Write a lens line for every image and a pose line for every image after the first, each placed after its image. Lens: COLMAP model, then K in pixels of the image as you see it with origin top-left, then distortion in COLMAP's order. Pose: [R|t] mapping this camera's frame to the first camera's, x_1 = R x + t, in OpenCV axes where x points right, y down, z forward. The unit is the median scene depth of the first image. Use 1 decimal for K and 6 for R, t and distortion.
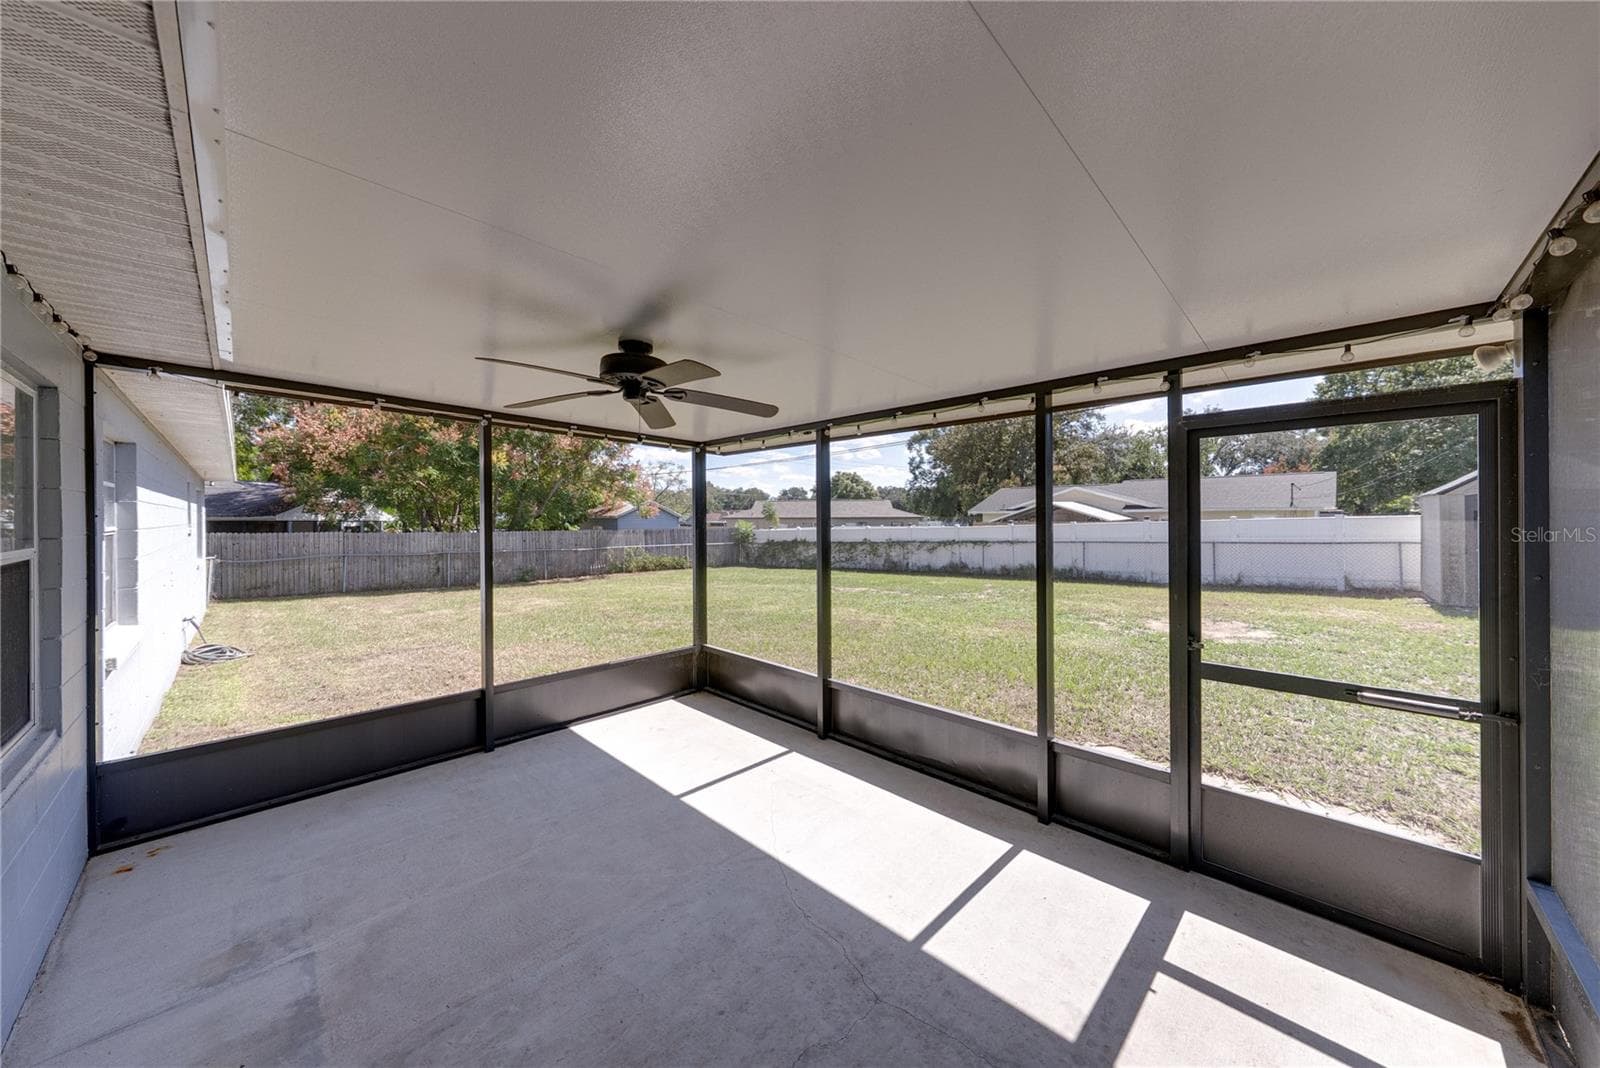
lens RADIAL K [[556.9, 0, 800.7], [0, 556.9, 516.3], [0, 0, 1]] dist [-0.000243, 0.000046]
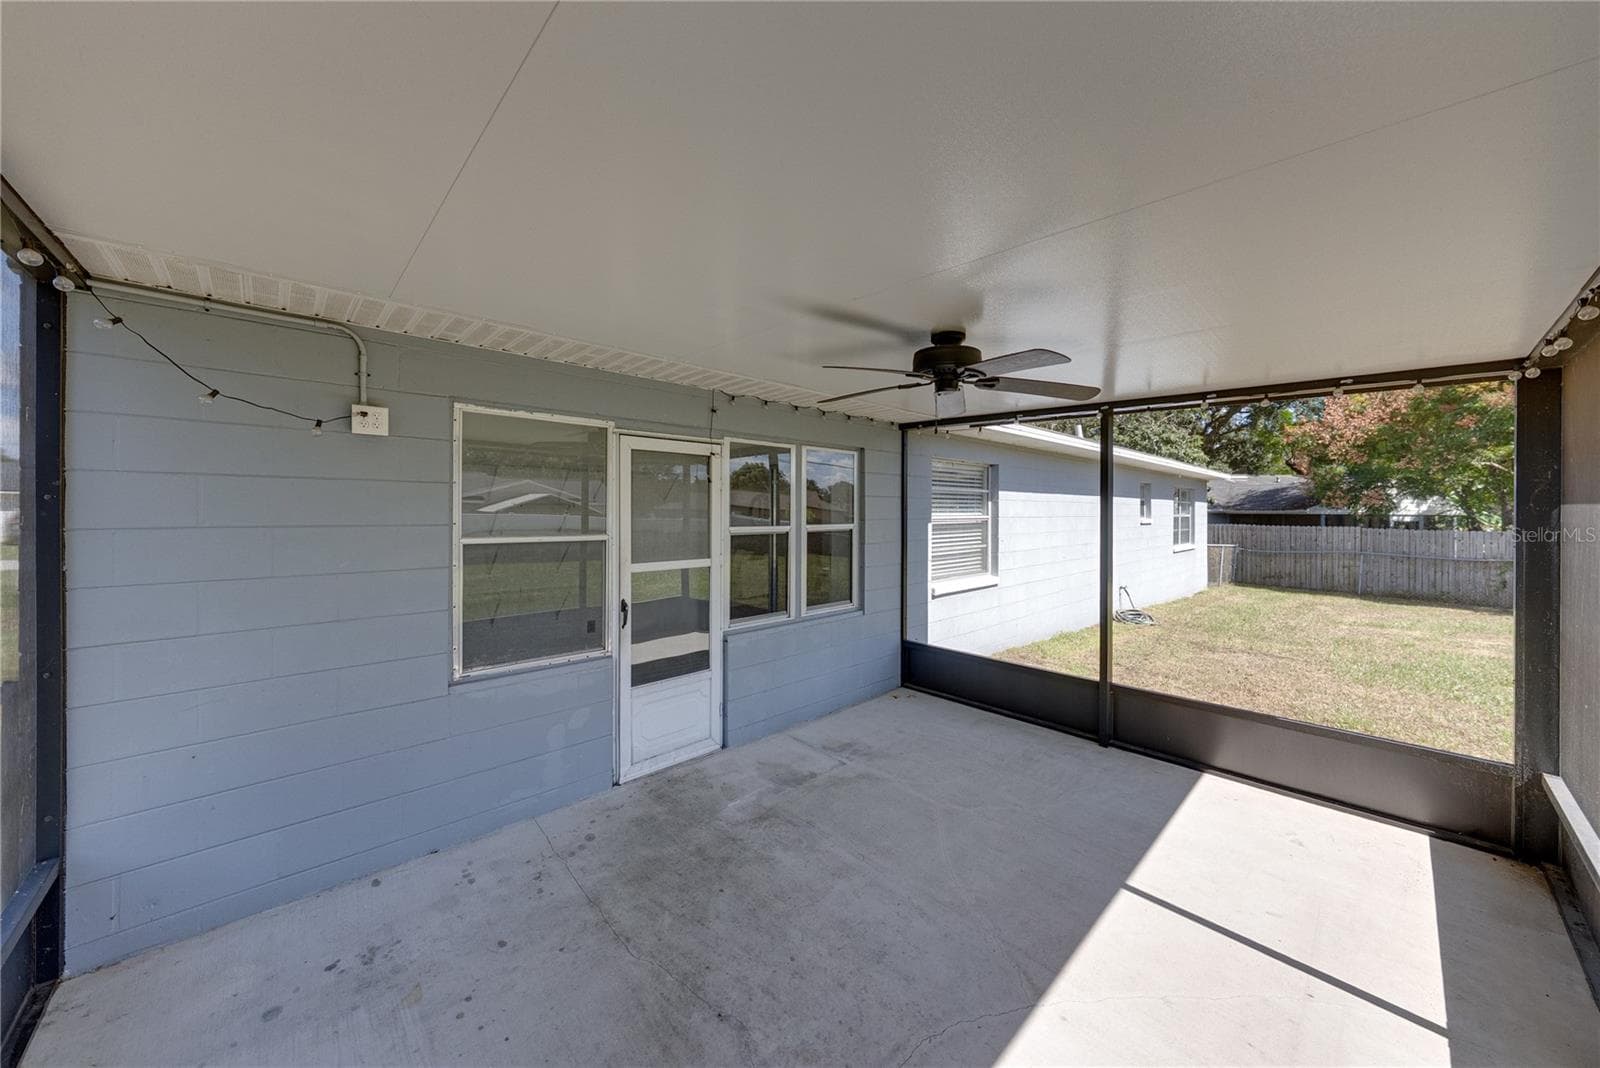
lens RADIAL K [[556.9, 0, 800.7], [0, 556.9, 516.3], [0, 0, 1]] dist [-0.000243, 0.000046]
pose [[-0.043127, 0.010322, -0.999016, 0.416719], [0.000867, 0.999947, 0.010294, 0.002379], [0.999069, -0.000422, -0.043134, 0.467968]]
